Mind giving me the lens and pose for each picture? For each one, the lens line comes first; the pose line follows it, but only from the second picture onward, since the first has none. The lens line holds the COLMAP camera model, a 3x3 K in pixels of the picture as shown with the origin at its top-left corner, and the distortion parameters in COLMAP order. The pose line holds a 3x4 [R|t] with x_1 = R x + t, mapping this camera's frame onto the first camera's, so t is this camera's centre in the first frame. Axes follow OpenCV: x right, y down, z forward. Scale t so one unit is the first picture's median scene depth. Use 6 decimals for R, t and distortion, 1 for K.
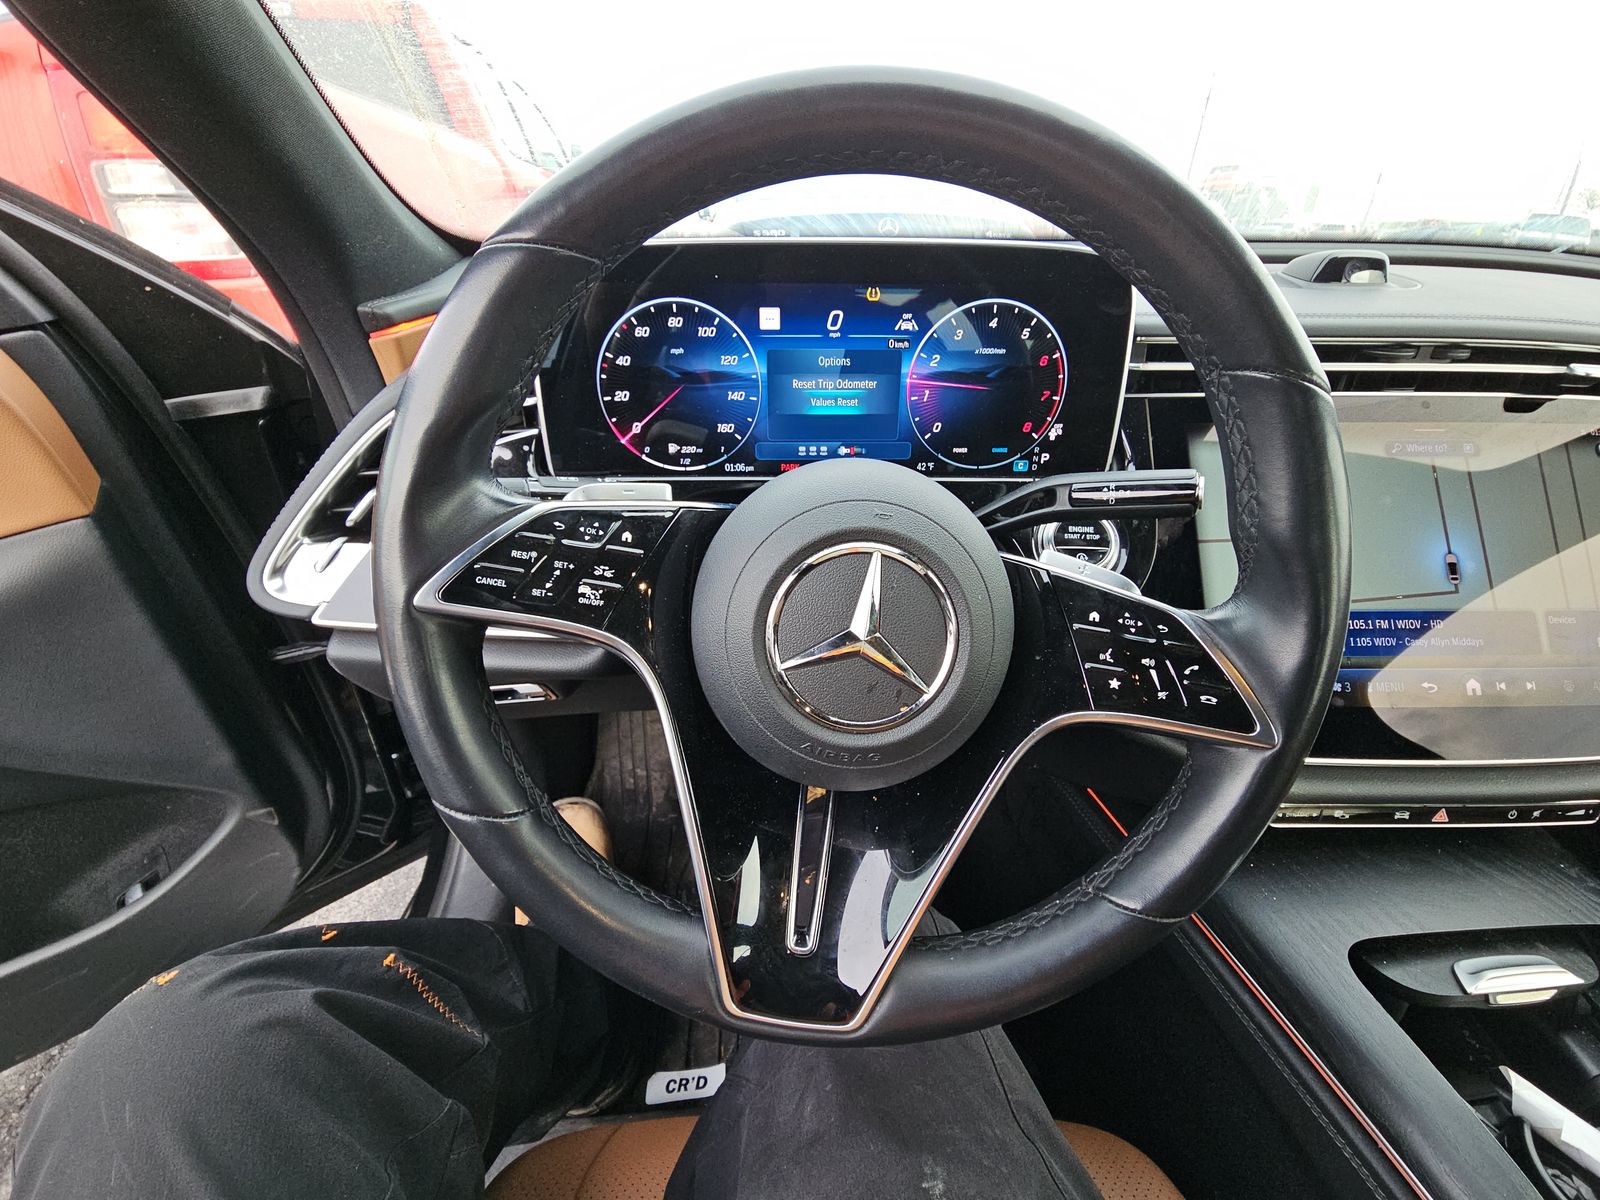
lens RADIAL K [[660.8, 0, 789.8], [0, 660.8, 584.0], [0, 0, 1]] dist [0.025327, -0.016907]
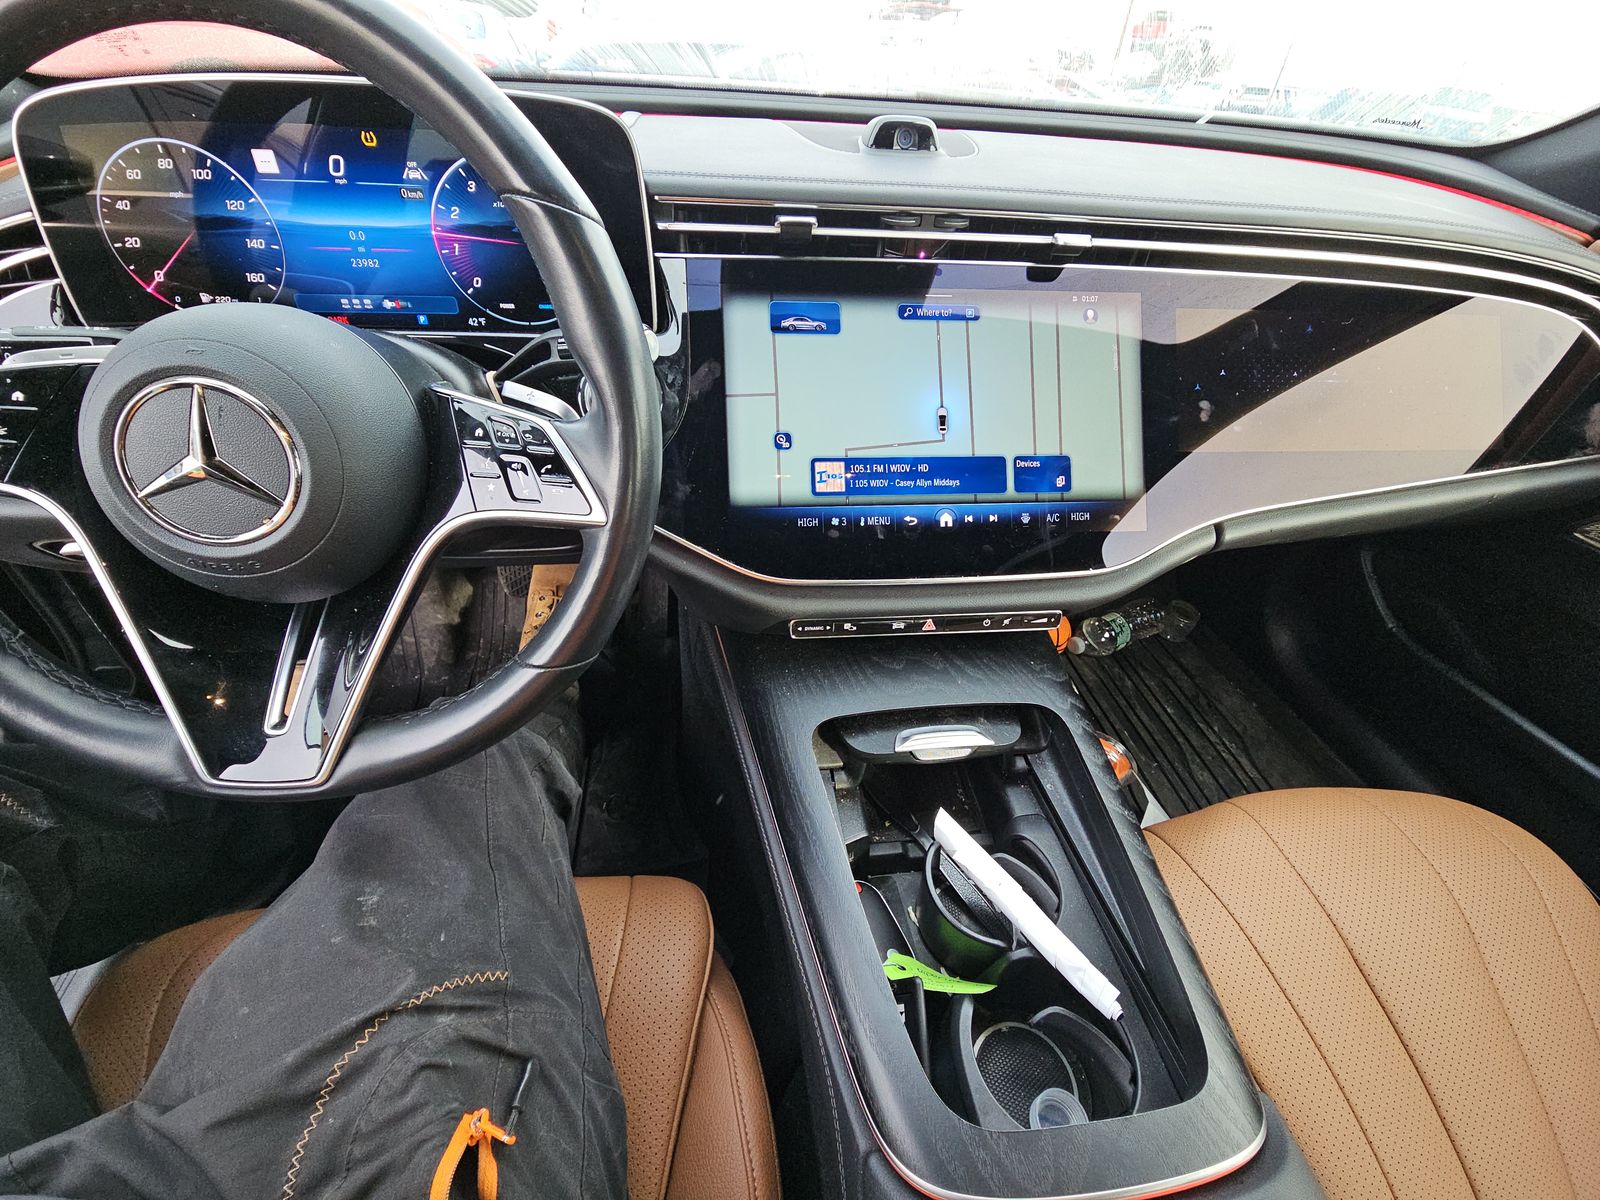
lens RADIAL K [[660.8, 0, 789.8], [0, 660.8, 584.0], [0, 0, 1]] dist [0.025327, -0.016907]
pose [[0.993696, -0.028065, 0.108542, 0.596507], [0.009171, 0.985264, 0.170792, 0.059951], [-0.111736, -0.168720, 0.979310, -0.171316]]
